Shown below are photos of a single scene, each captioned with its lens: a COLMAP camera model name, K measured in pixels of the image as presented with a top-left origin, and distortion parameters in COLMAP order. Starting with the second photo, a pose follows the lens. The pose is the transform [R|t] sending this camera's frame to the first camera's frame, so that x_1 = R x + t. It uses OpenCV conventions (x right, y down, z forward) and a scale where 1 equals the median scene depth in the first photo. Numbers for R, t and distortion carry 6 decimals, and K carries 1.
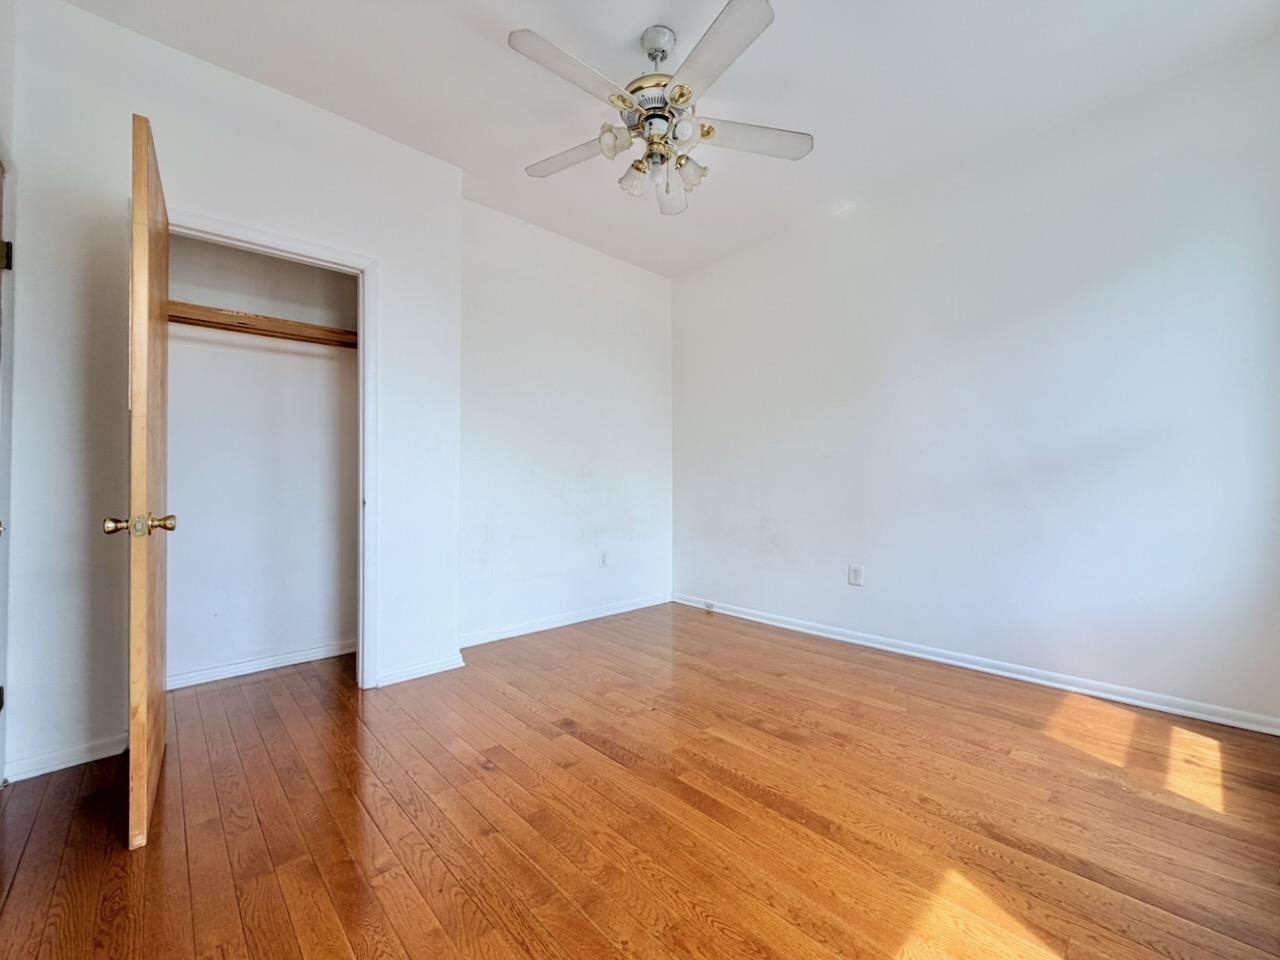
lens RADIAL K [[520.9, 0, 631.3], [0, 520.9, 468.1], [0, 0, 1]] dist [0.000421, -0.000122]
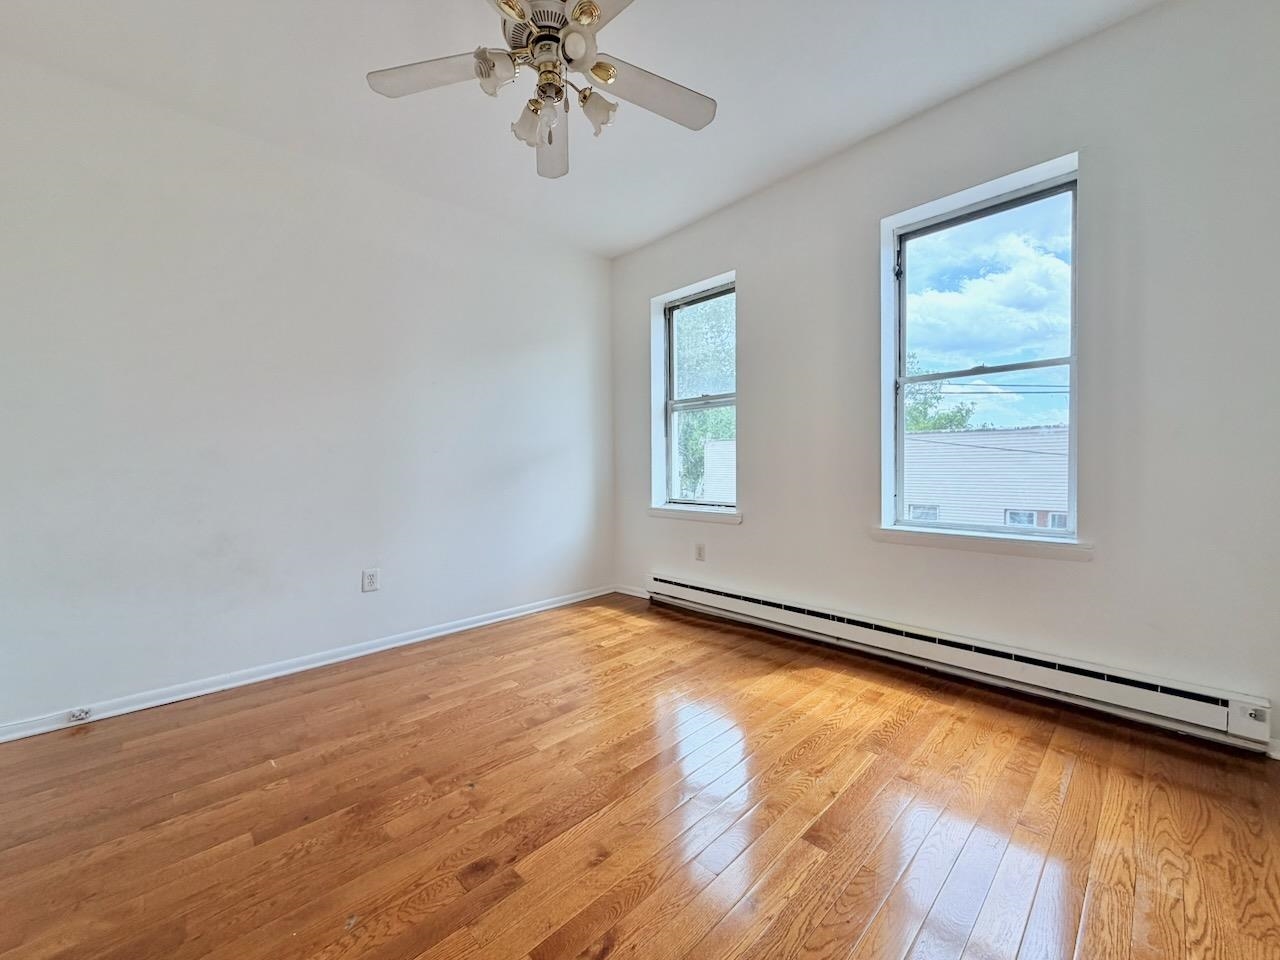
lens RADIAL K [[508.0, 0, 642.6], [0, 508.0, 478.2], [0, 0, 1]] dist [0.000128, -0.000275]
pose [[-0.032118, -0.017191, 0.999336, -0.767680], [-0.014148, 0.999760, 0.016744, 0.002562], [-0.999384, -0.013601, -0.032353, 0.863932]]
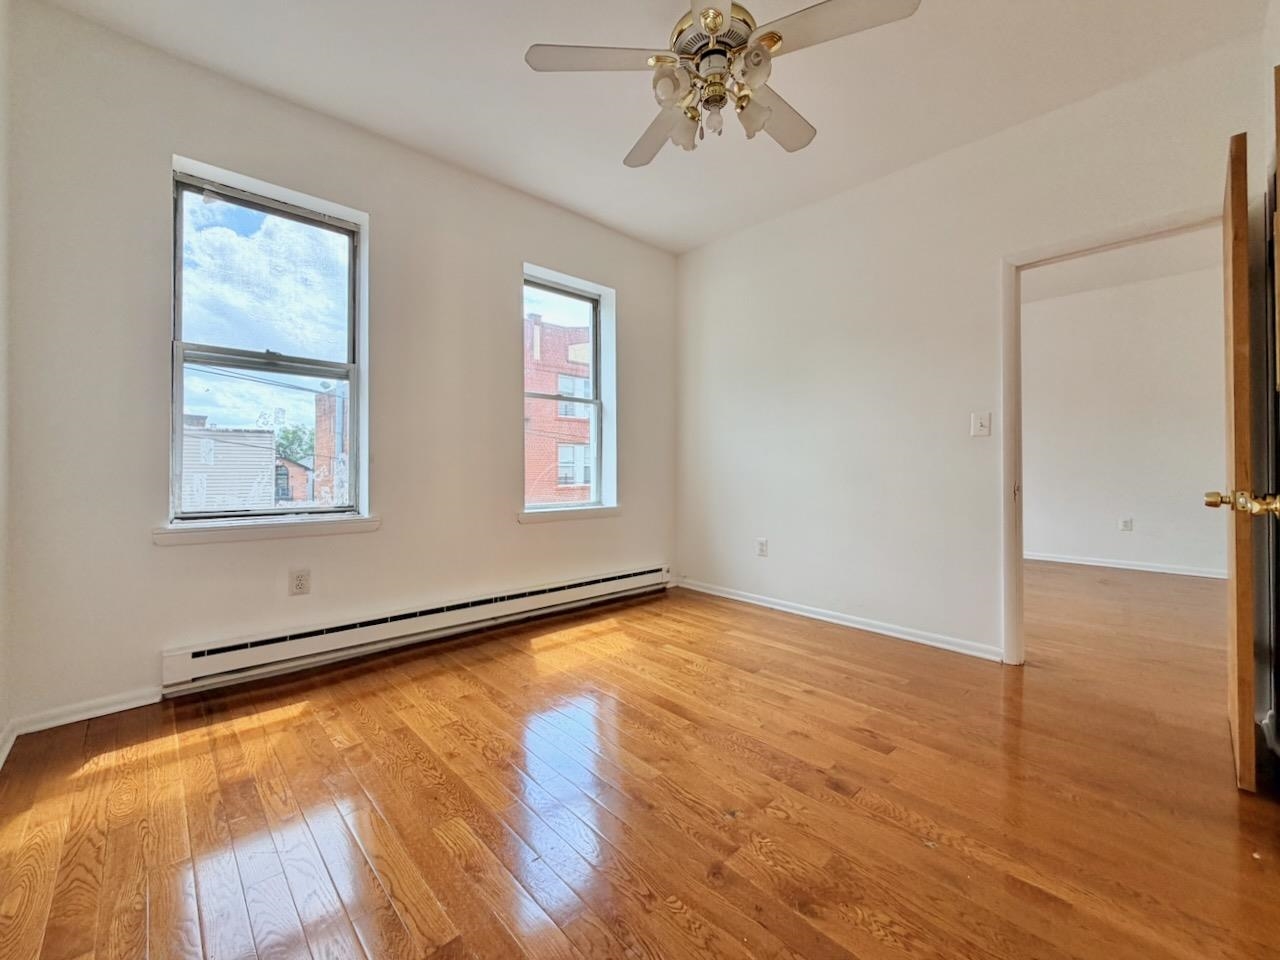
lens RADIAL K [[520.9, 0, 631.3], [0, 520.9, 468.1], [0, 0, 1]] dist [0.000421, -0.000122]
pose [[-0.999968, 0.003203, -0.007268, 0.193473], [0.003393, 0.999648, -0.026328, 0.048767], [0.007182, -0.026352, -0.999627, 1.844995]]
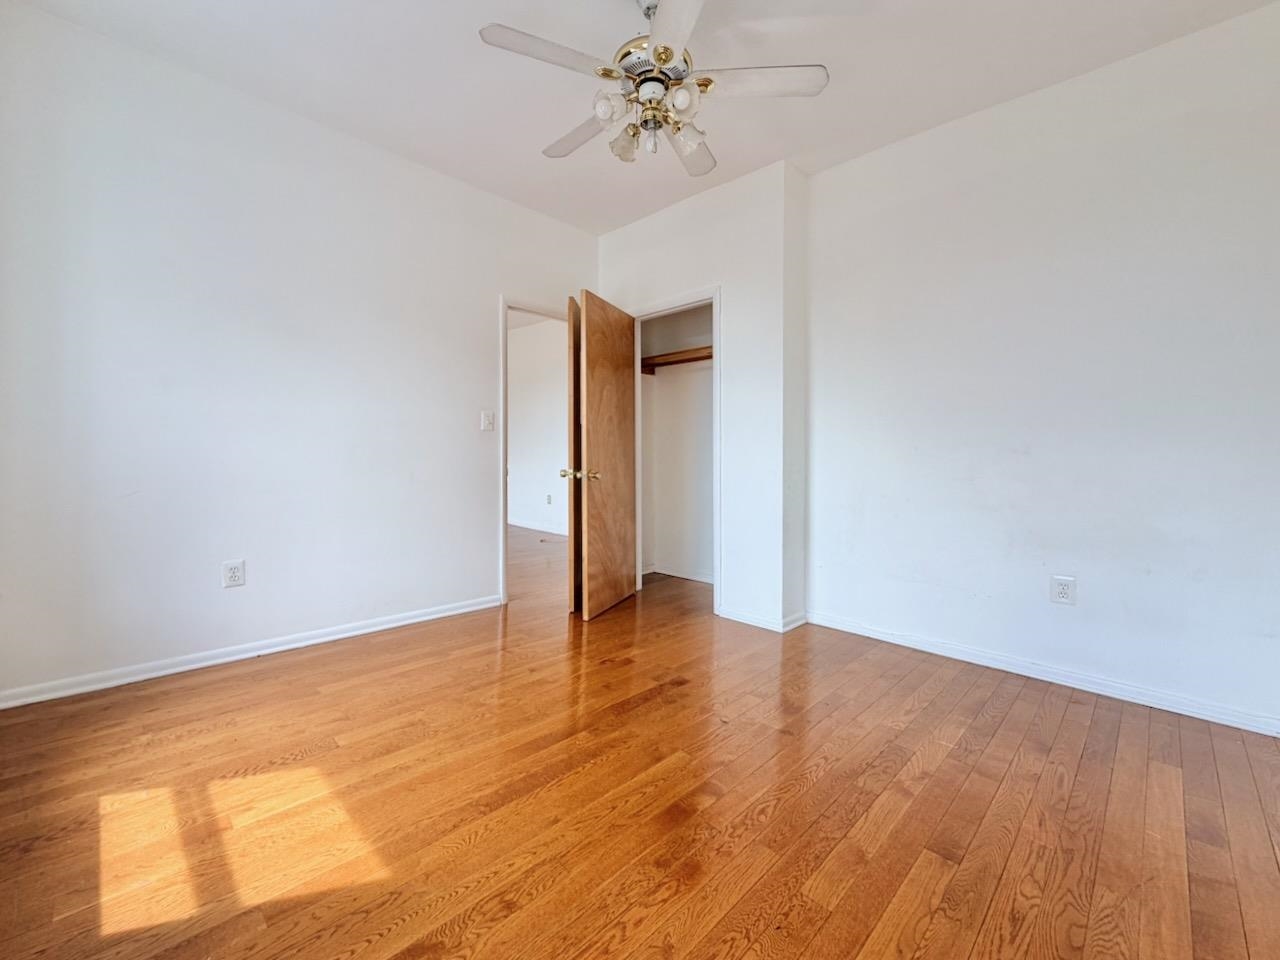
lens RADIAL K [[532.6, 0, 637.3], [0, 532.6, 453.7], [0, 0, 1]] dist [0.000122, 0.000293]
pose [[0.052412, 0.001862, -0.998624, 1.021667], [0.017311, 0.999846, 0.002773, 0.010877], [0.998476, -0.017432, 0.052371, 0.901649]]
